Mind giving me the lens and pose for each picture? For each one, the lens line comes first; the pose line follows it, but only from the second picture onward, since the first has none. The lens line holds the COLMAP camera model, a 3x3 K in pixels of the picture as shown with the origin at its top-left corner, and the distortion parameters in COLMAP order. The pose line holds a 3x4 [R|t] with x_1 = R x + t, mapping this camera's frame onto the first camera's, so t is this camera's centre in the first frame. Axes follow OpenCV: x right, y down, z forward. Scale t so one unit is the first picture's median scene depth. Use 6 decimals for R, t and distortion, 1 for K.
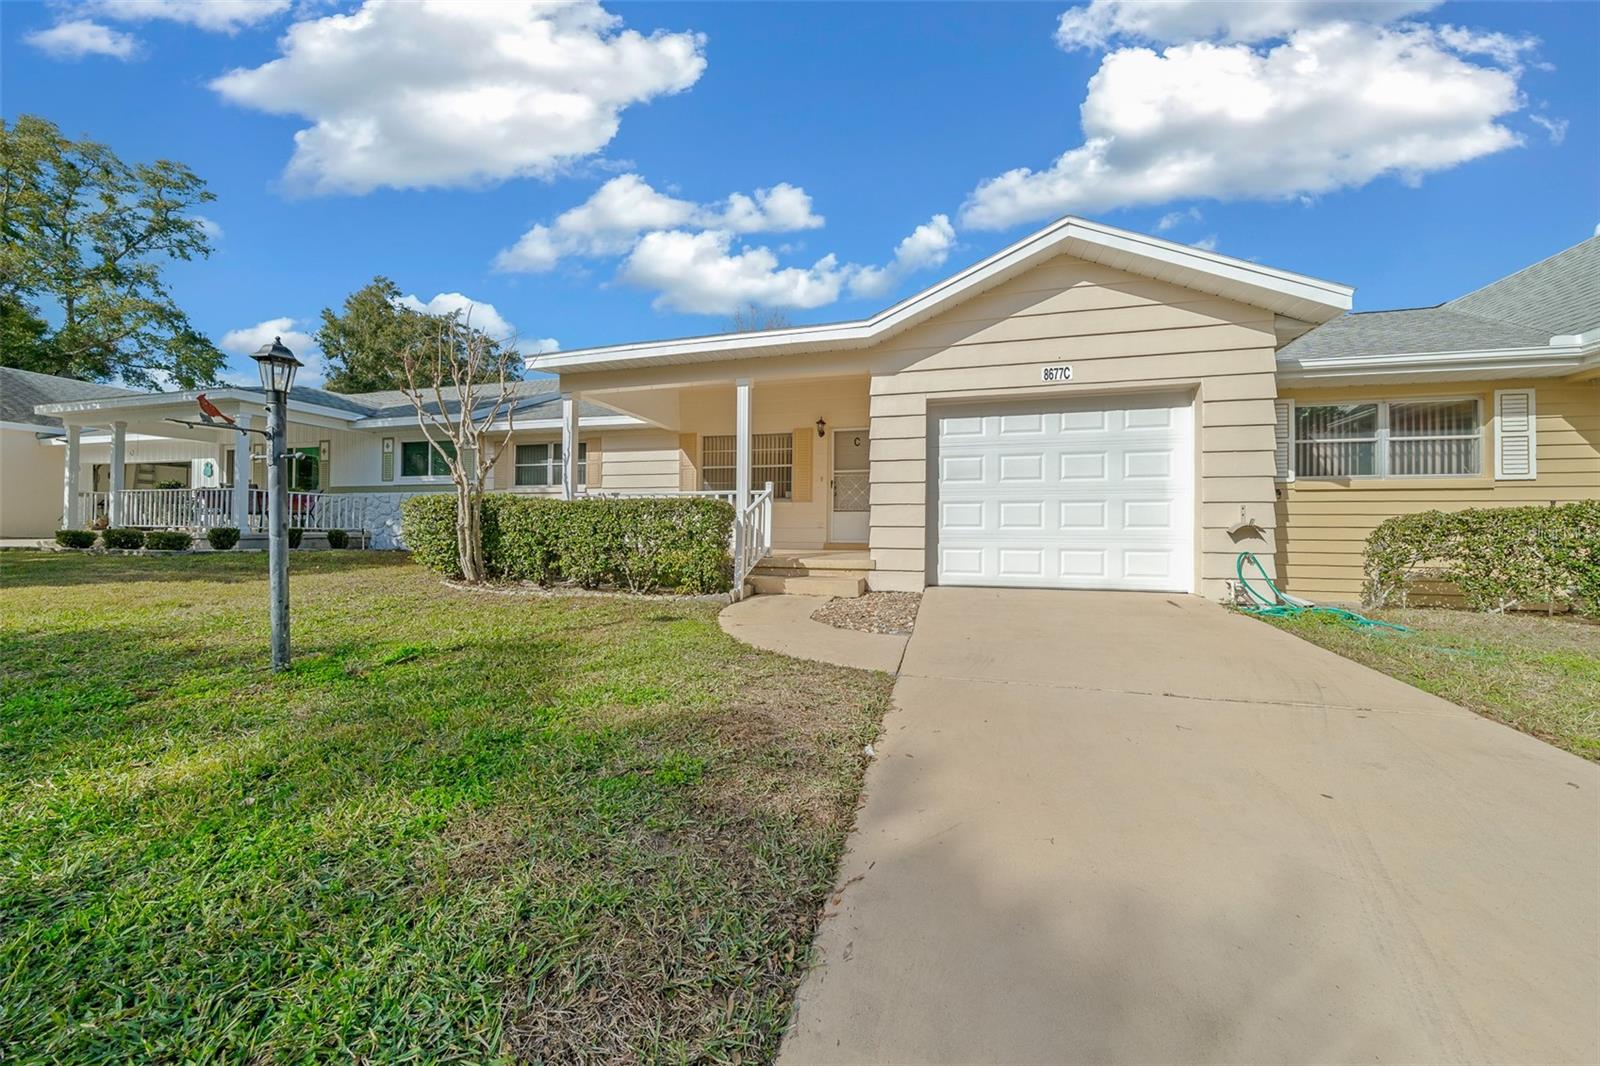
lens RADIAL K [[563.9, 0, 811.8], [0, 563.9, 508.6], [0, 0, 1]] dist [-0.001046, 0.000080]
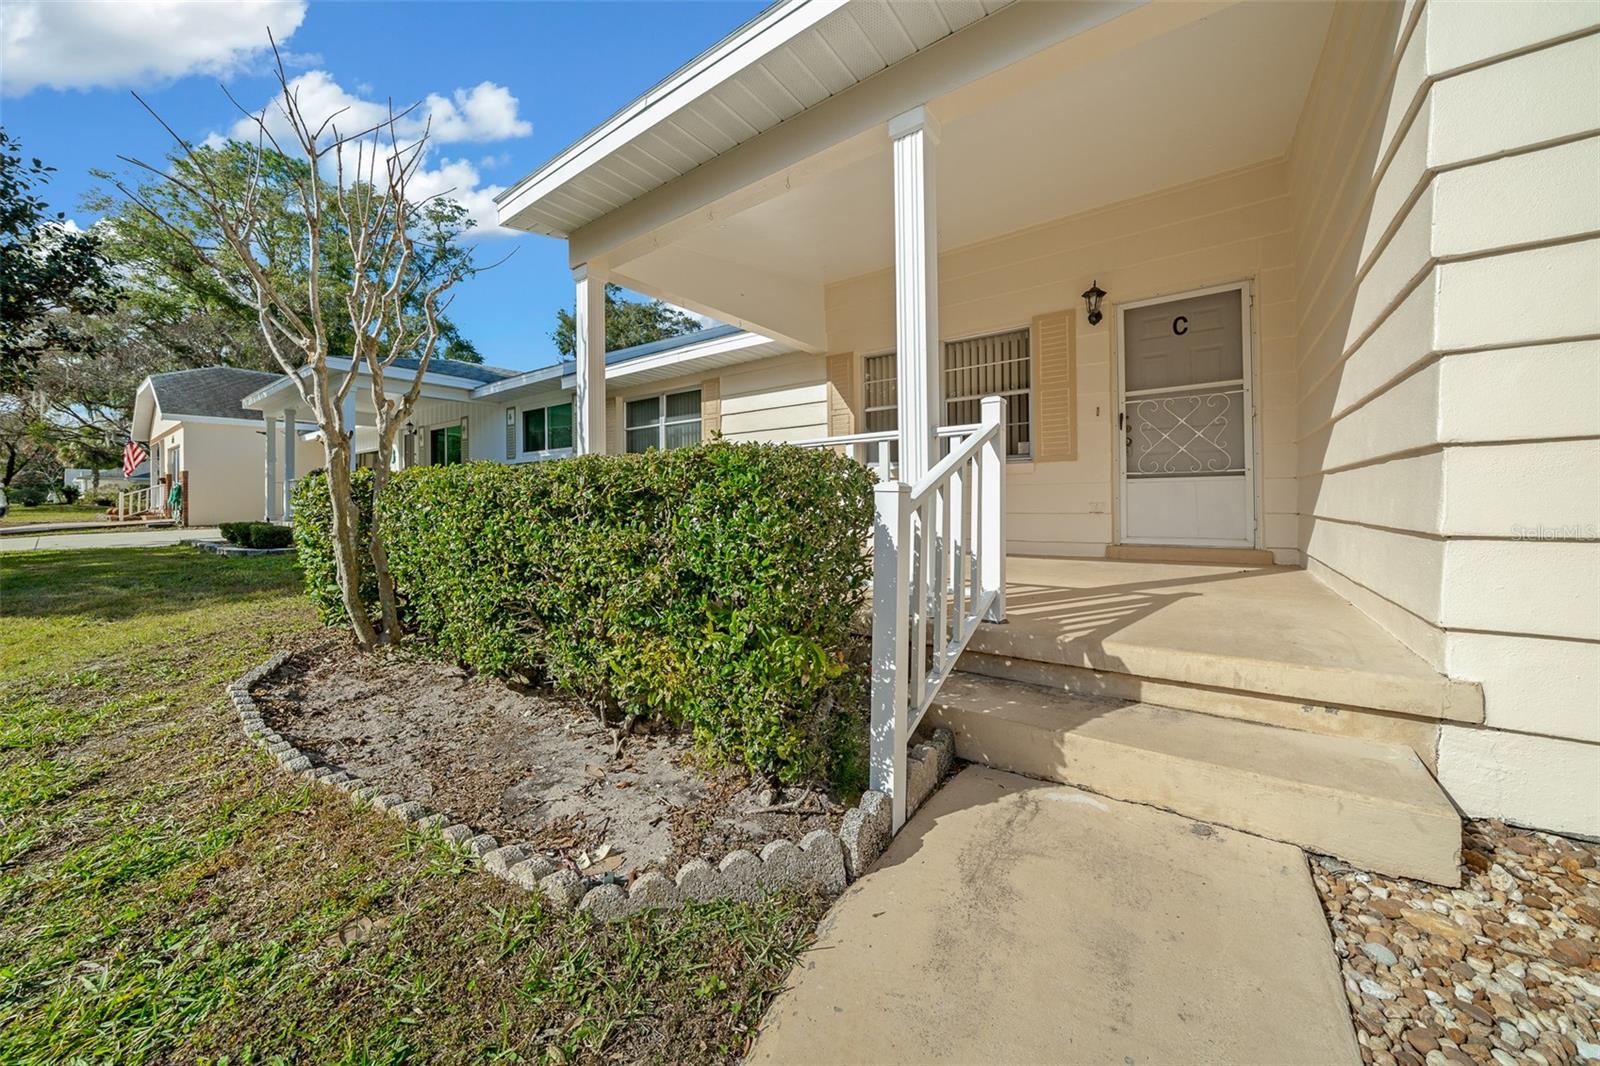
lens RADIAL K [[563.9, 0, 811.8], [0, 563.9, 508.6], [0, 0, 1]] dist [-0.001046, 0.000080]
pose [[0.935616, -0.012394, -0.352802, -0.062133], [0.031235, 0.998370, 0.047762, -0.000291], [0.351635, -0.055707, 0.934478, 0.677633]]
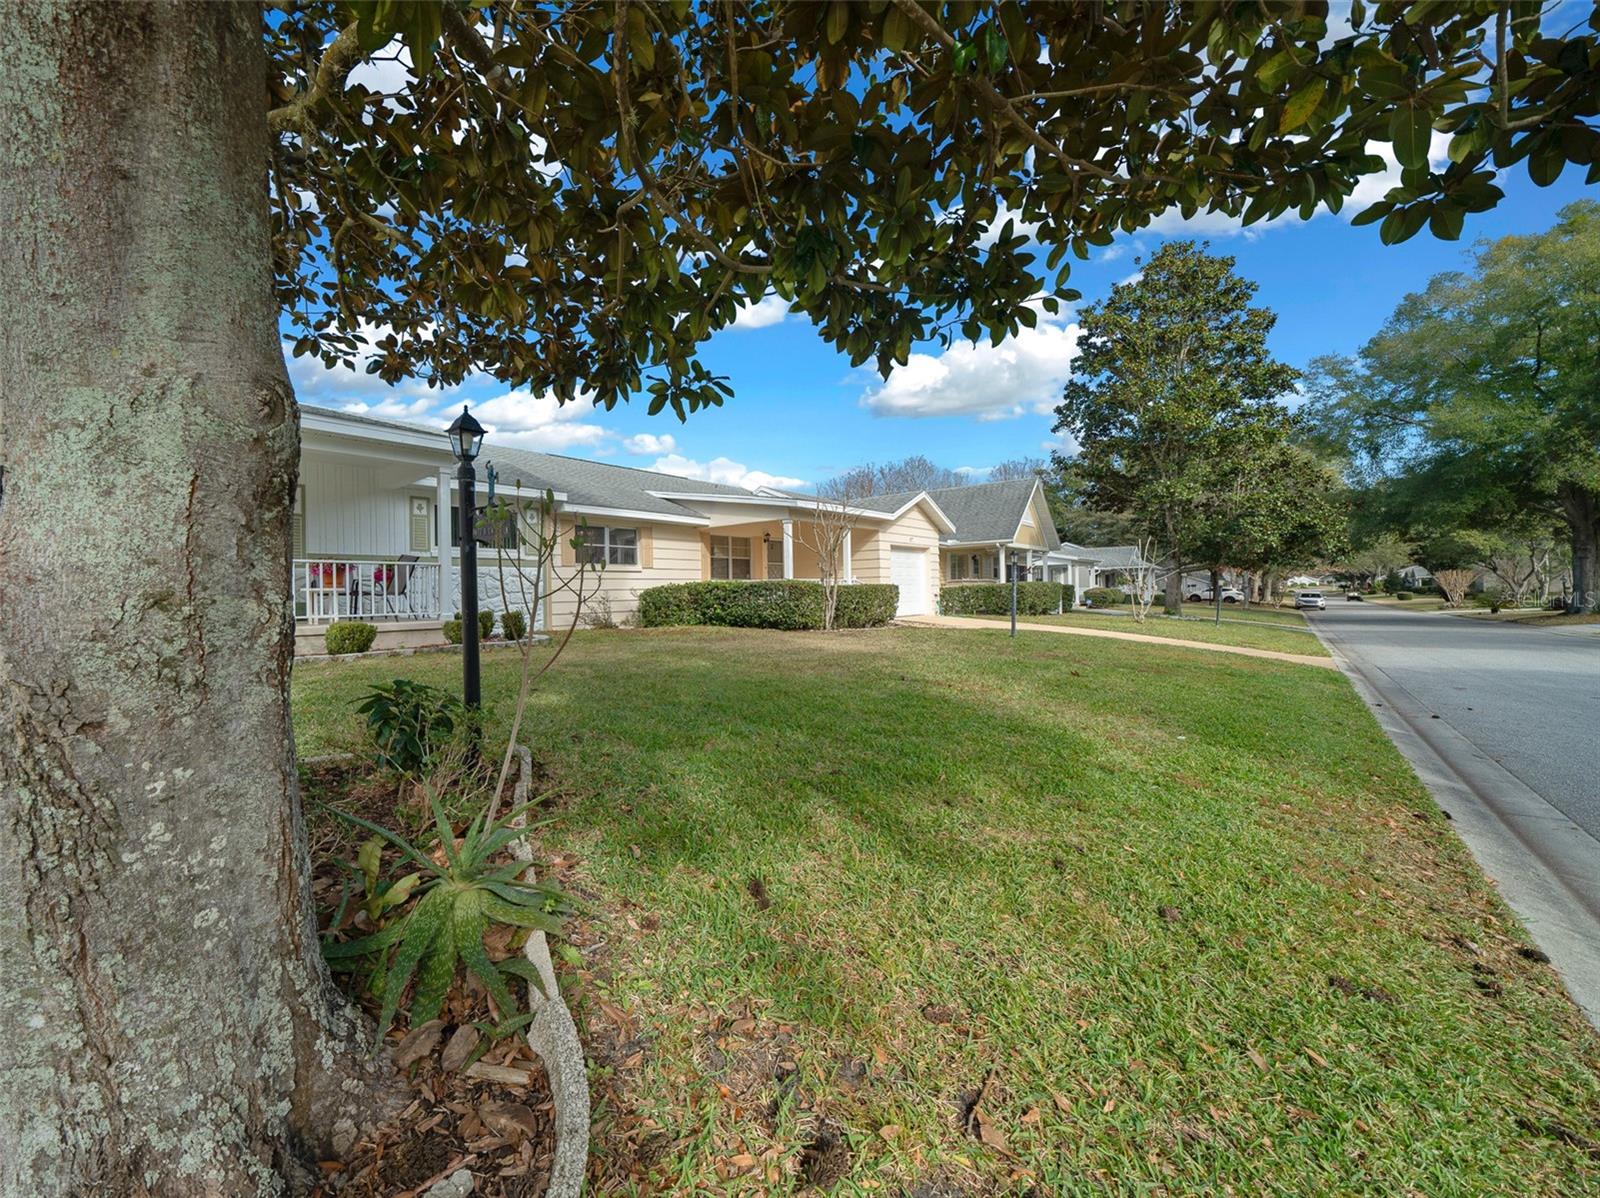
lens RADIAL K [[616.2, 0, 728.6], [0, 616.2, 580.5], [0, 0, 1]] dist [0.001253, 0.000034]
pose [[0.463750, 0.003572, 0.885959, -2.496533], [-0.015593, 0.999870, 0.004131, -0.031849], [-0.885829, -0.015731, 0.463745, 0.357393]]
